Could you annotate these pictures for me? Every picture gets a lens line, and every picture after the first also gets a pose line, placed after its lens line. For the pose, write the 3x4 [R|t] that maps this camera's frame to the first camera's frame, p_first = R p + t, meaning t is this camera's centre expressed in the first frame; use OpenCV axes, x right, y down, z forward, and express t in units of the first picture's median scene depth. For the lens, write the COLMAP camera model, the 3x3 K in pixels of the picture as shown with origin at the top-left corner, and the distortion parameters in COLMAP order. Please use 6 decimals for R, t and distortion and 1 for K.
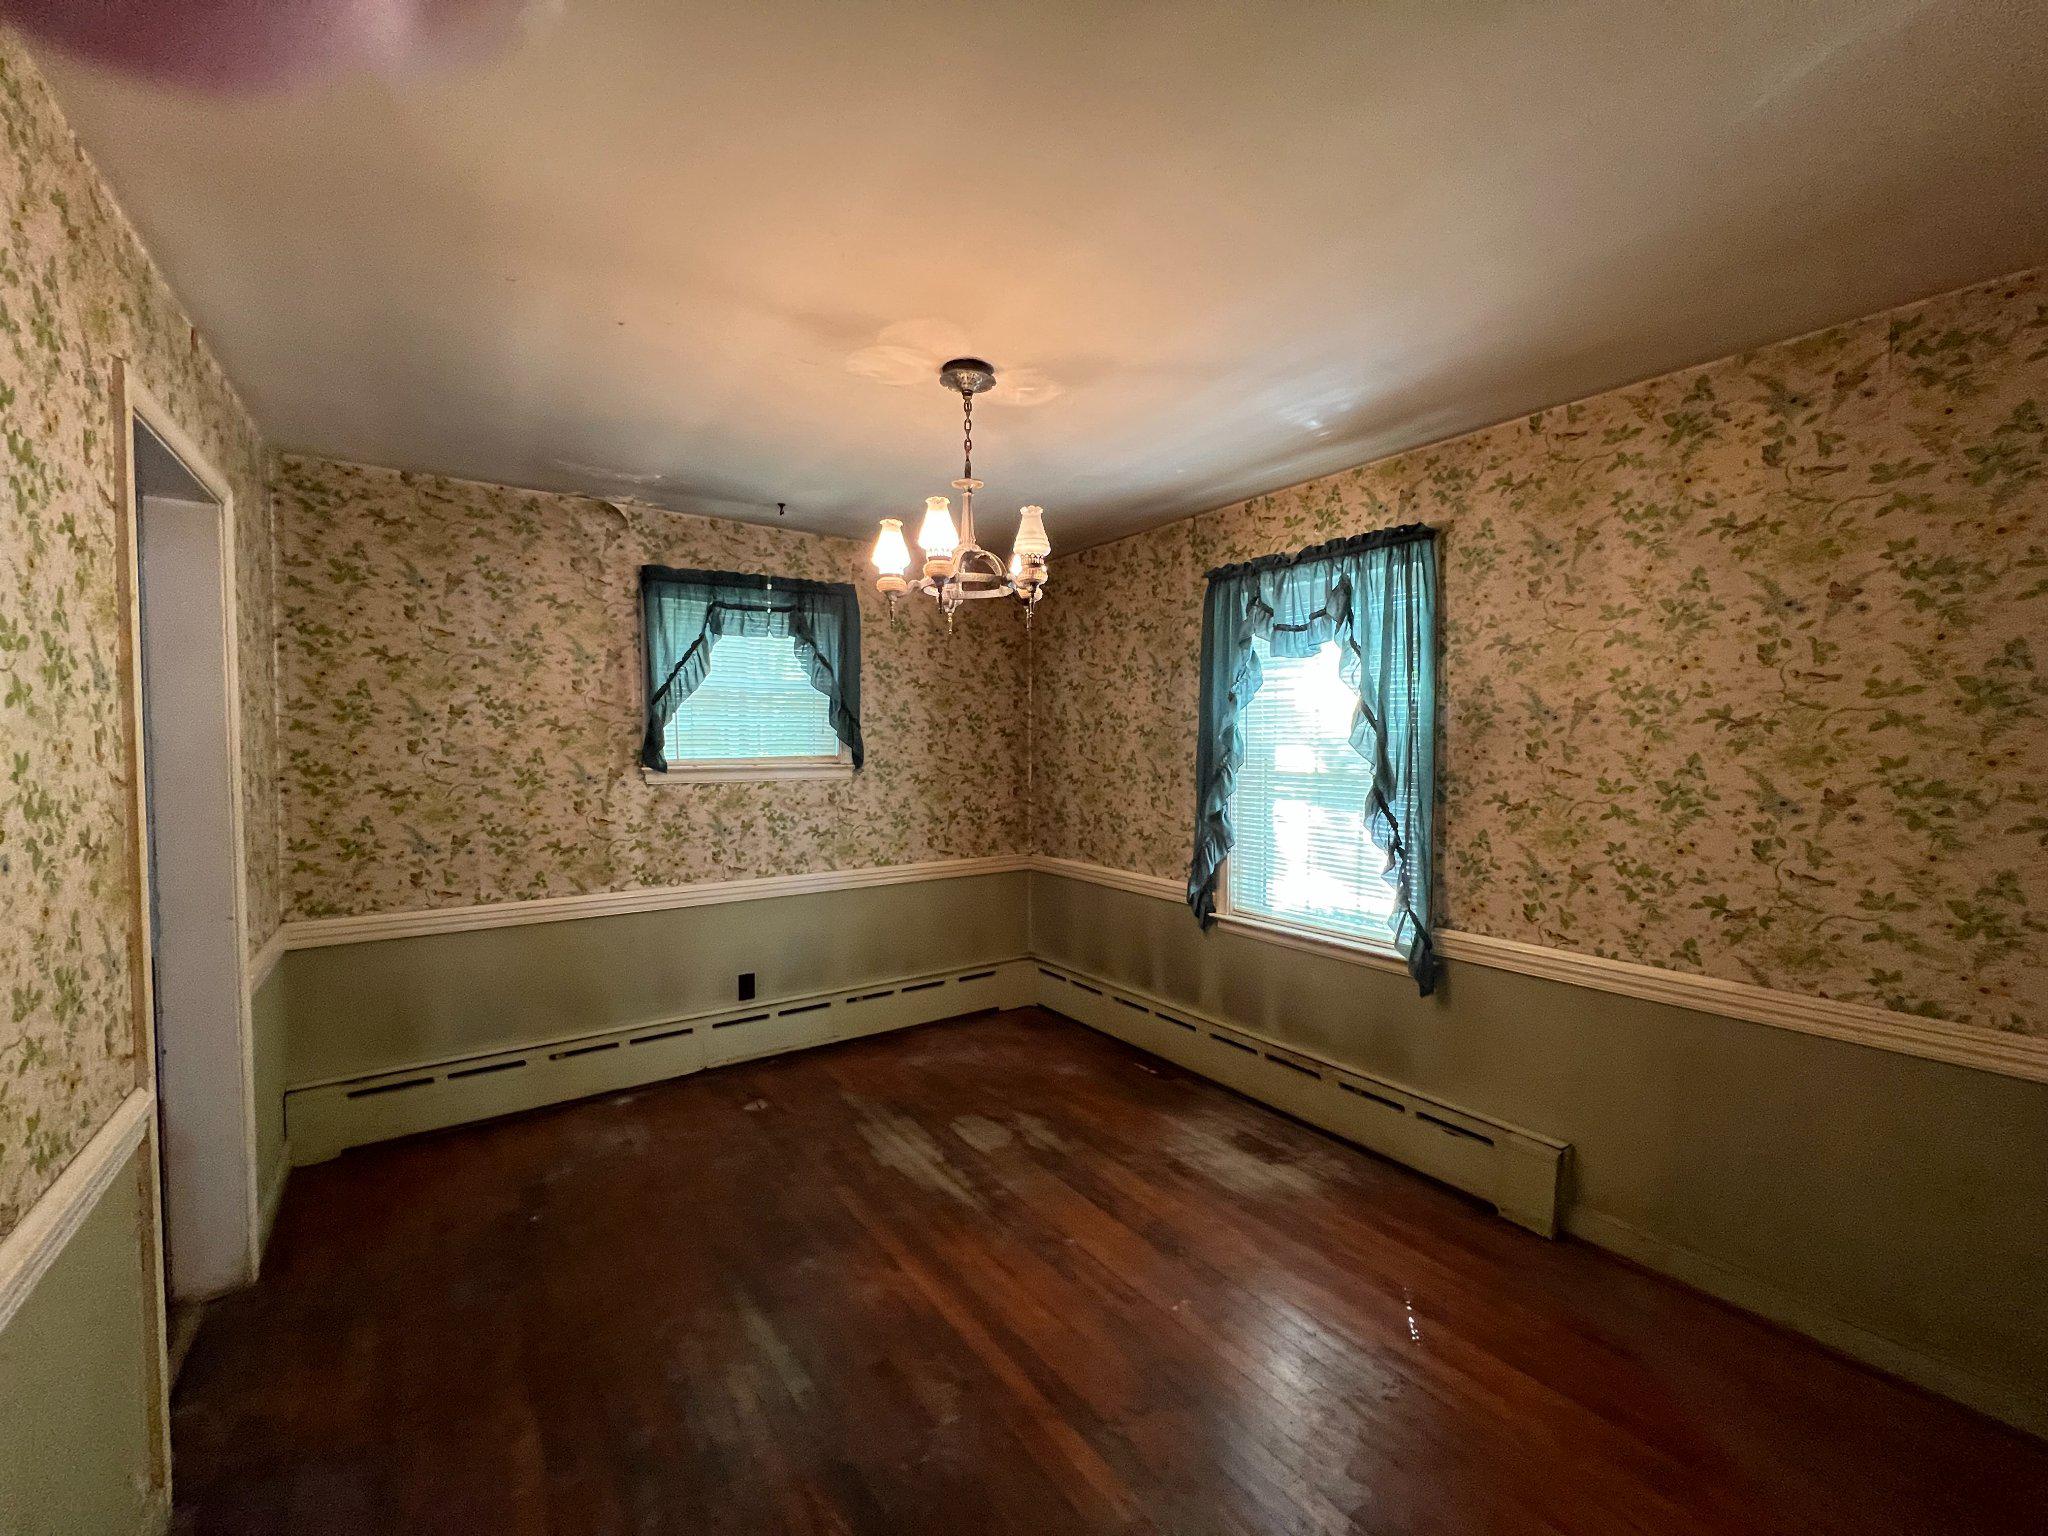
lens RADIAL K [[822.3, 0, 1025.7], [0, 822.3, 772.7], [0, 0, 1]] dist [-0.000912, 0.000734]
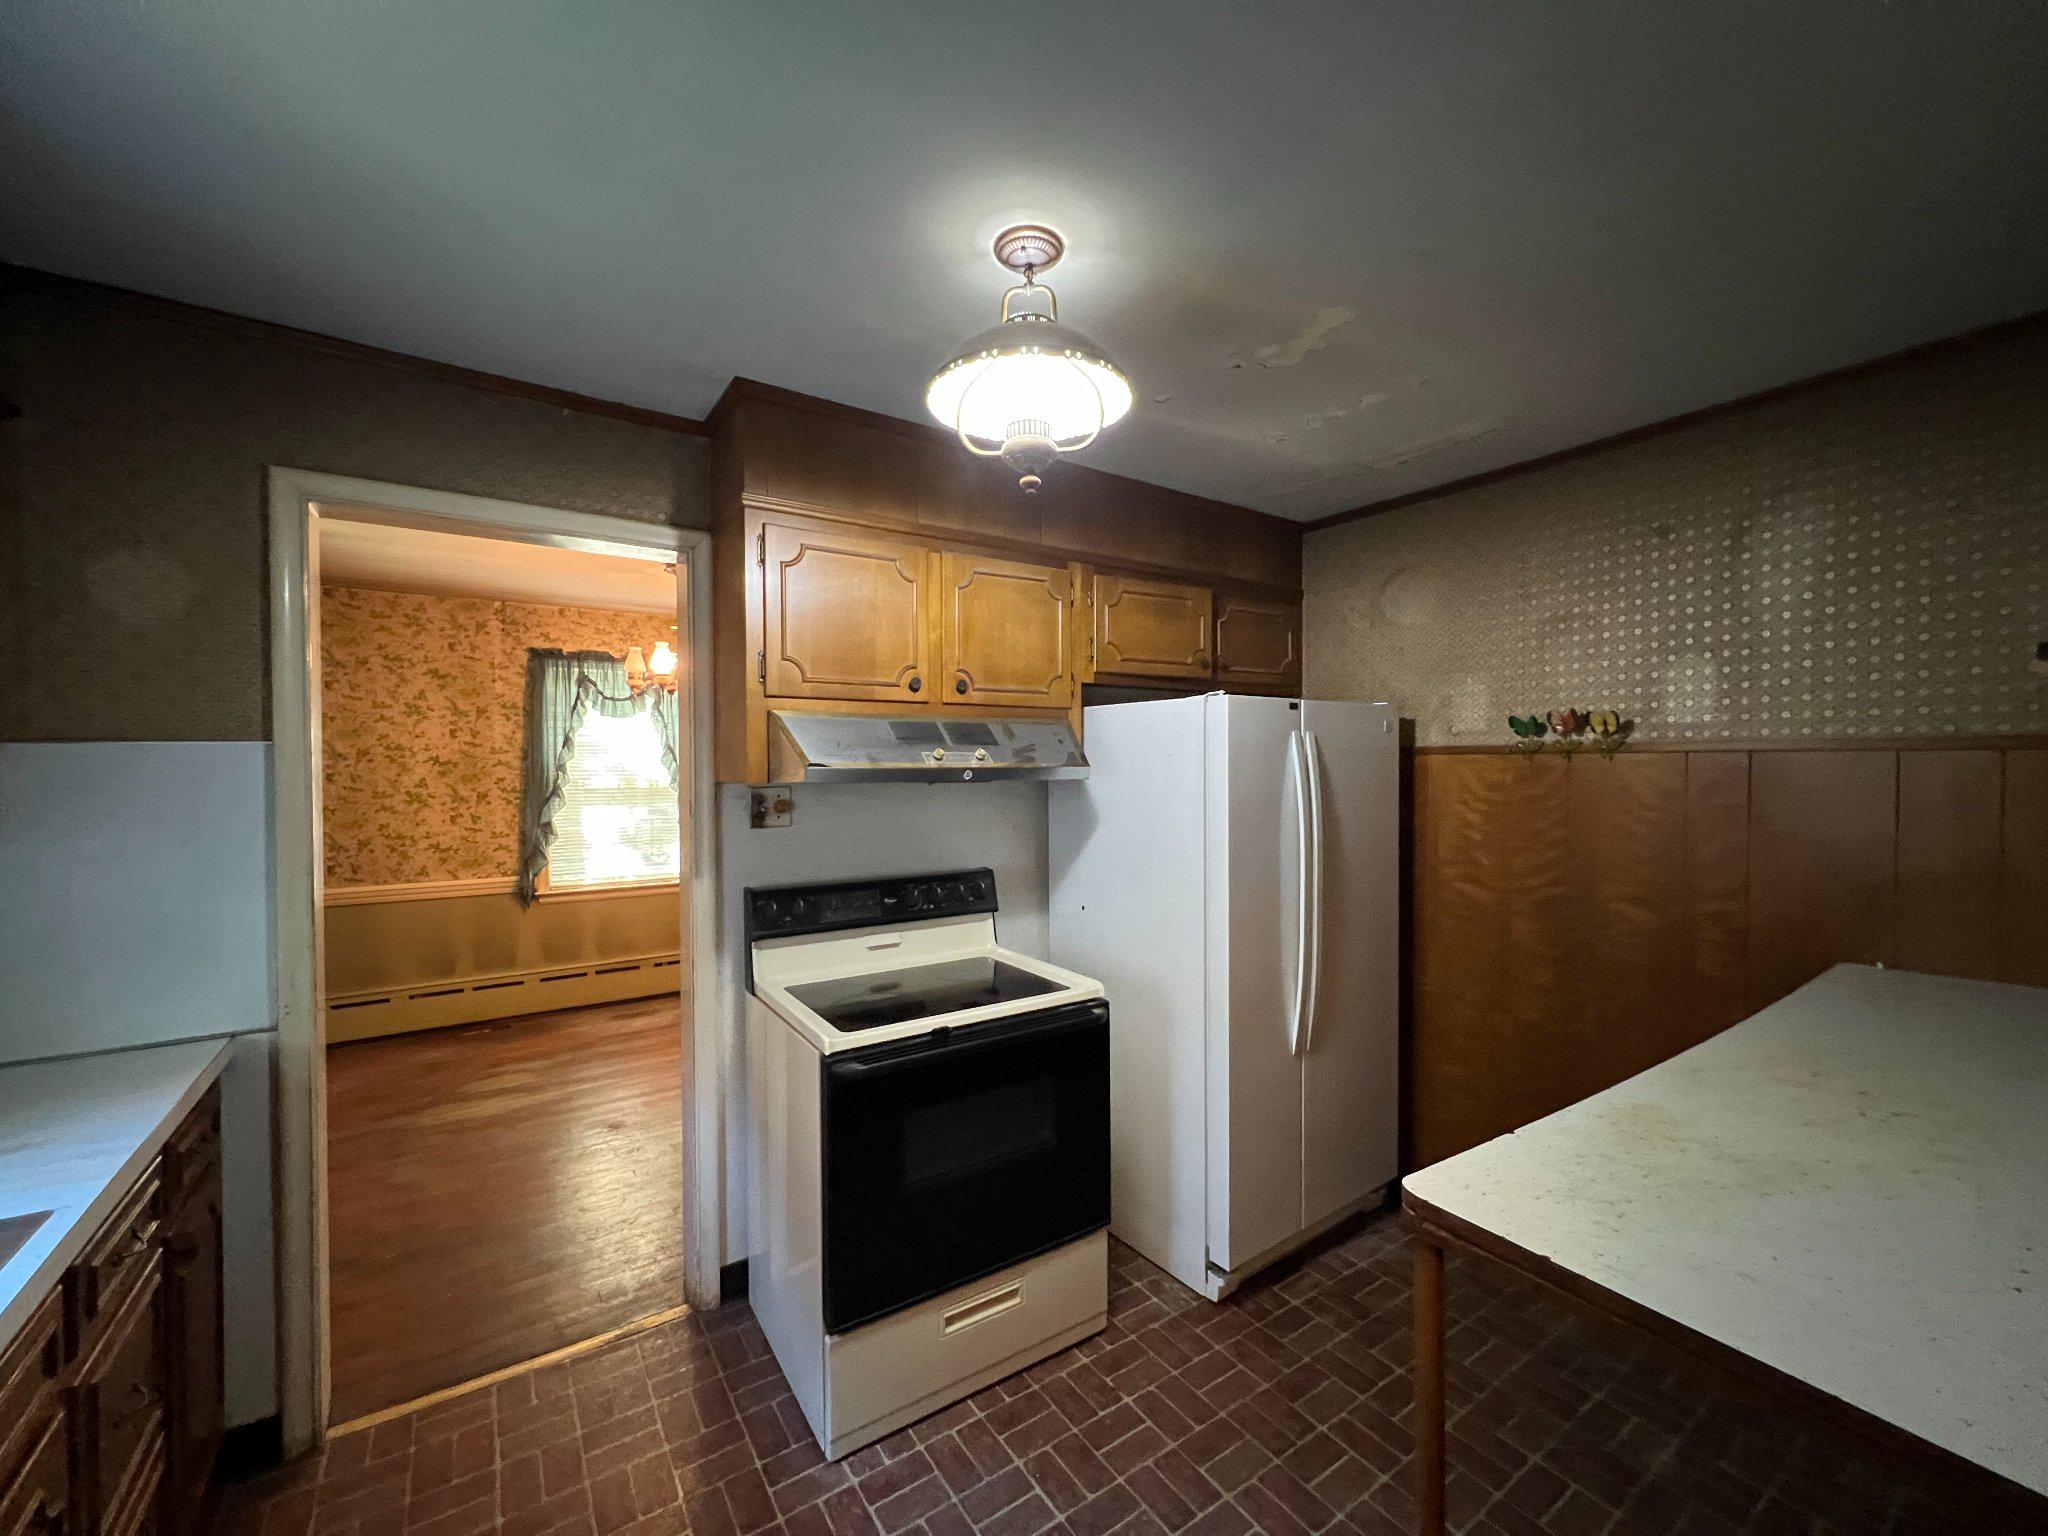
lens RADIAL K [[822.3, 0, 1025.7], [0, 822.3, 772.7], [0, 0, 1]] dist [-0.000912, 0.000734]
pose [[0.021887, -0.016839, 0.999619, -1.198375], [0.040579, 0.999049, 0.015941, -0.021173], [-0.998937, 0.040214, 0.022549, 0.141010]]
